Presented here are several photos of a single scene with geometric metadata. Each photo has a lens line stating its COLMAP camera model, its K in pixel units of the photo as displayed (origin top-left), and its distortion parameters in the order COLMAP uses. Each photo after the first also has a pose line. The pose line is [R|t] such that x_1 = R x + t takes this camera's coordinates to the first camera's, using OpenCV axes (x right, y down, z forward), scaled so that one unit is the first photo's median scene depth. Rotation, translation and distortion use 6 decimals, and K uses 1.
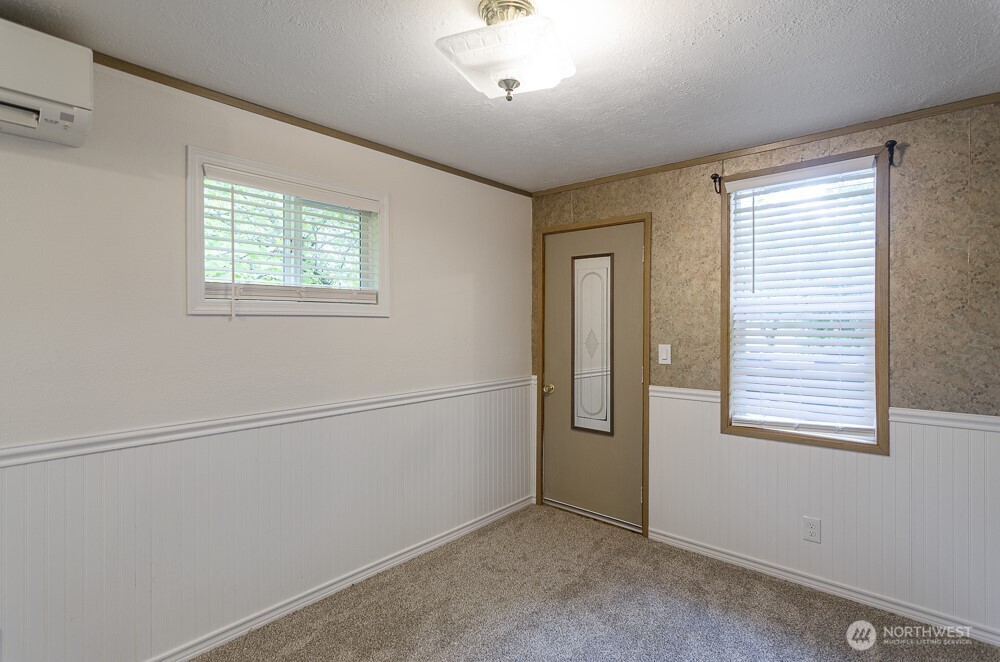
lens RADIAL K [[488.8, 0, 497.7], [0, 488.8, 325.0], [0, 0, 1]] dist [-0.003552, 0.004001]
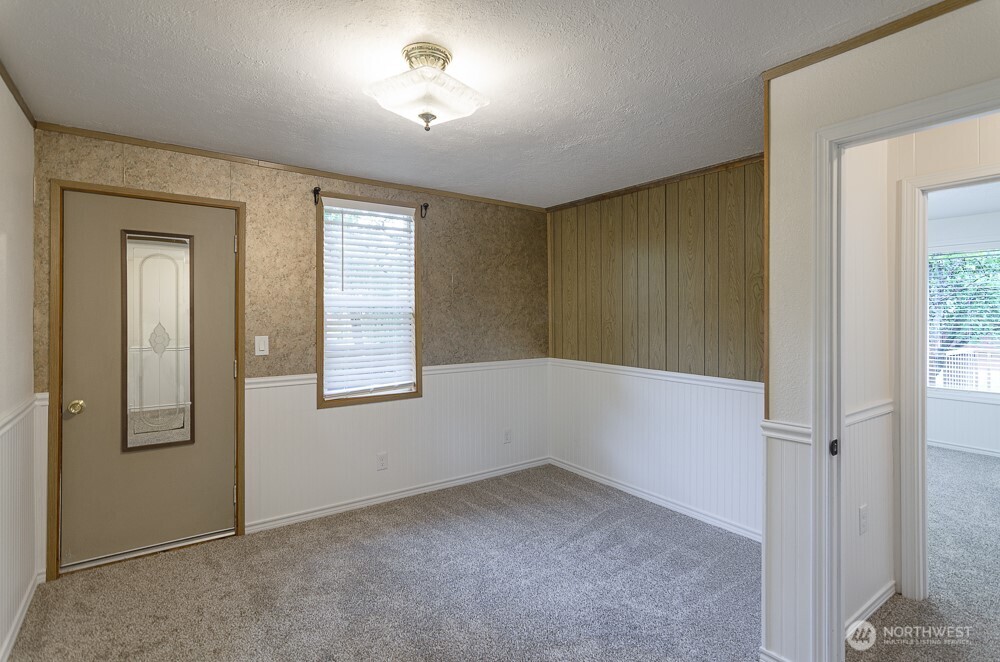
lens RADIAL K [[488.8, 0, 496.2], [0, 488.8, 324.8], [0, 0, 1]] dist [-0.003552, 0.004001]
pose [[0.239363, -0.010673, 0.970872, -0.568285], [0.013805, 0.999876, 0.007588, 0.016664], [-0.970832, 0.011586, 0.239480, 0.299136]]
